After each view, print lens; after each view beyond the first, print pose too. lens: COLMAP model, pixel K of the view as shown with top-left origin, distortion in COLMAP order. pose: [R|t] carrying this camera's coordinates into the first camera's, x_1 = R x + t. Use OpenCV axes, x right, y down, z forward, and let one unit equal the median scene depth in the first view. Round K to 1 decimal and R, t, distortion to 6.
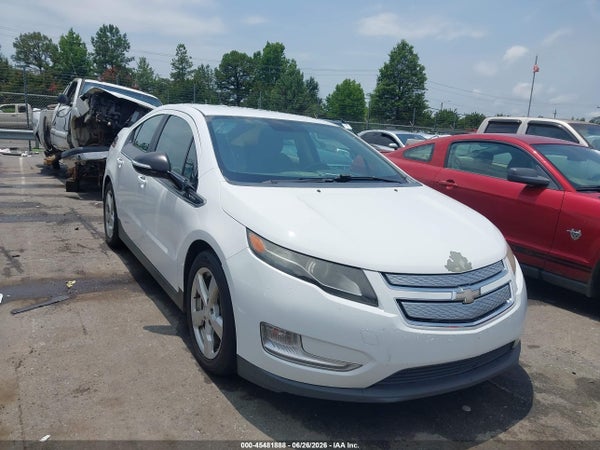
lens RADIAL K [[443.3, 0, 300.0], [0, 443.3, 225.0], [0, 0, 1]] dist [0.000215, -0.001136]
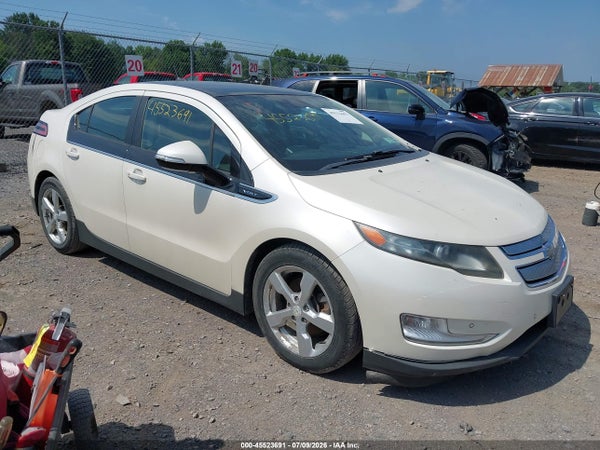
lens RADIAL K [[443.3, 0, 300.0], [0, 443.3, 225.0], [0, 0, 1]] dist [0.000215, -0.001136]
pose [[0.952749, -0.137949, 0.270627, -0.510361], [0.113122, 0.987979, 0.105362, -0.101895], [-0.281908, -0.069770, 0.956901, 0.105954]]
